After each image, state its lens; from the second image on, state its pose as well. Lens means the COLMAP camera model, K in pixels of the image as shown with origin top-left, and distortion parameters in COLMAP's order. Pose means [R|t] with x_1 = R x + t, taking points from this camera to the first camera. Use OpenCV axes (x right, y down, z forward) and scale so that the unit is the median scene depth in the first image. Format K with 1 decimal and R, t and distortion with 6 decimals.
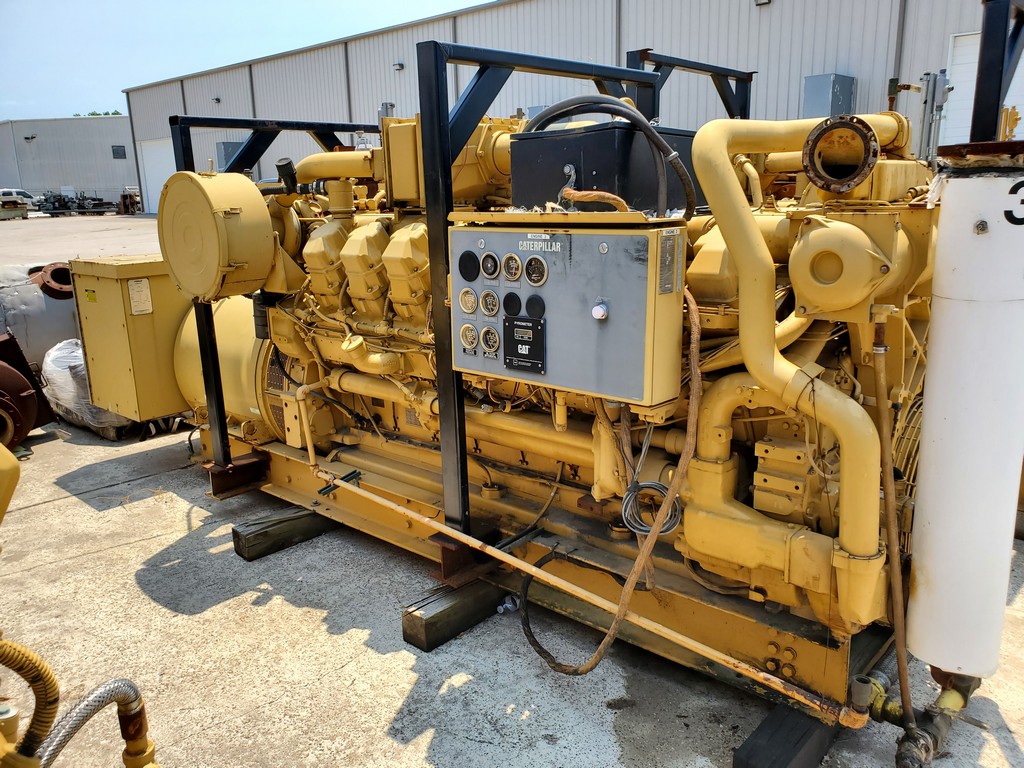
lens RADIAL K [[818.2, 0, 512.0], [0, 818.2, 384.0], [0, 0, 1]] dist [-0.002705, 0.002732]
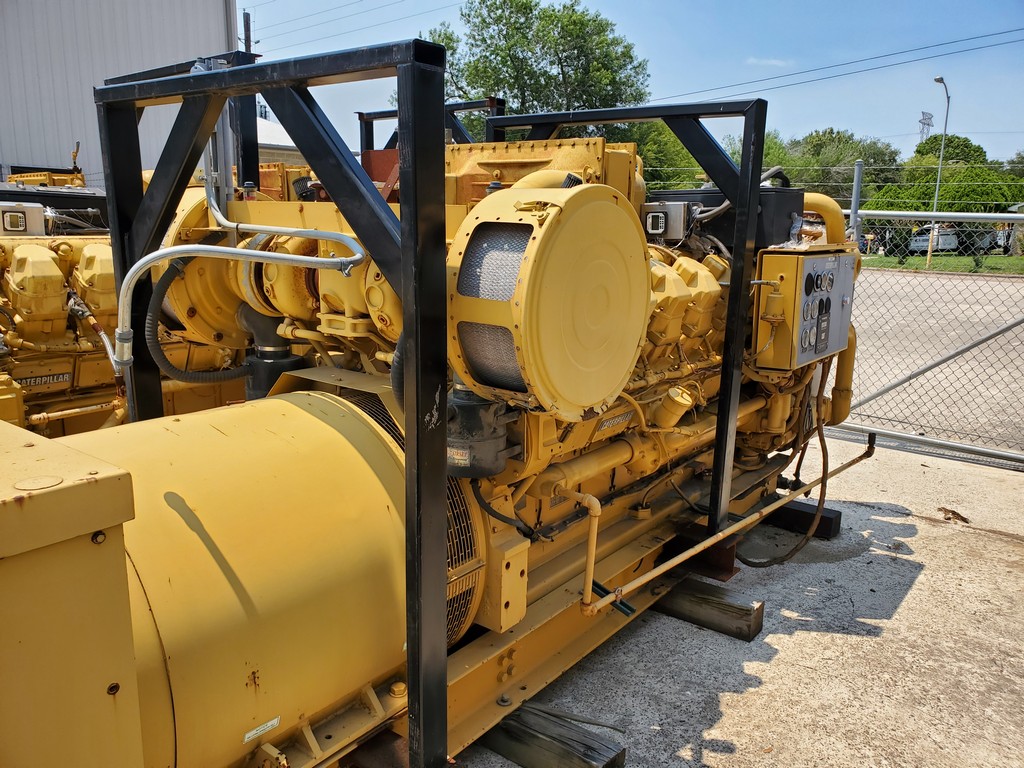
lens RADIAL K [[818.2, 0, 512.0], [0, 818.2, 384.0], [0, 0, 1]] dist [-0.002705, 0.002732]
pose [[-0.086629, -0.174322, 0.980871, -1.066640], [0.223859, 0.955987, 0.189671, -0.275554], [-0.970764, 0.236008, -0.043792, 1.233694]]
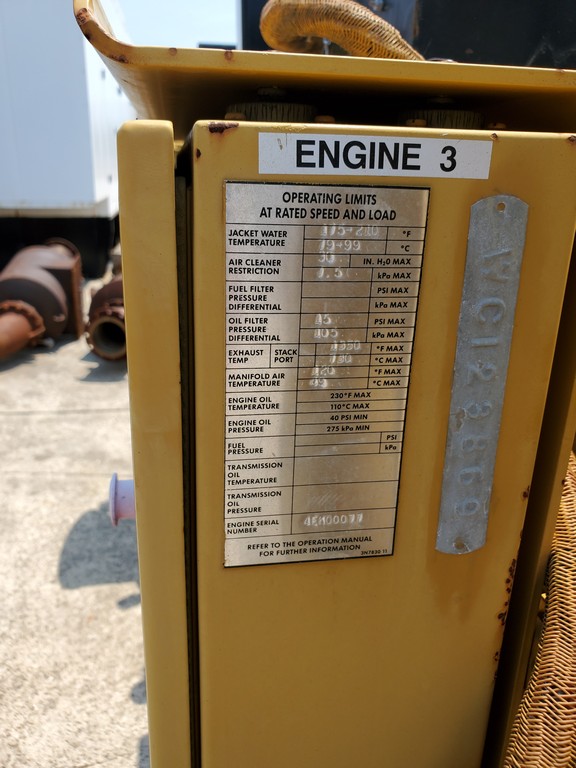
lens RADIAL K [[613.7, 0, 288.0], [0, 613.7, 384.0], [0, 0, 1]] dist [-0.002705, 0.002732]
pose [[0.790665, 0.244703, -0.561222, 0.158368], [-0.191278, 0.969500, 0.153243, -0.108313], [0.581603, -0.013814, 0.813355, 0.605146]]
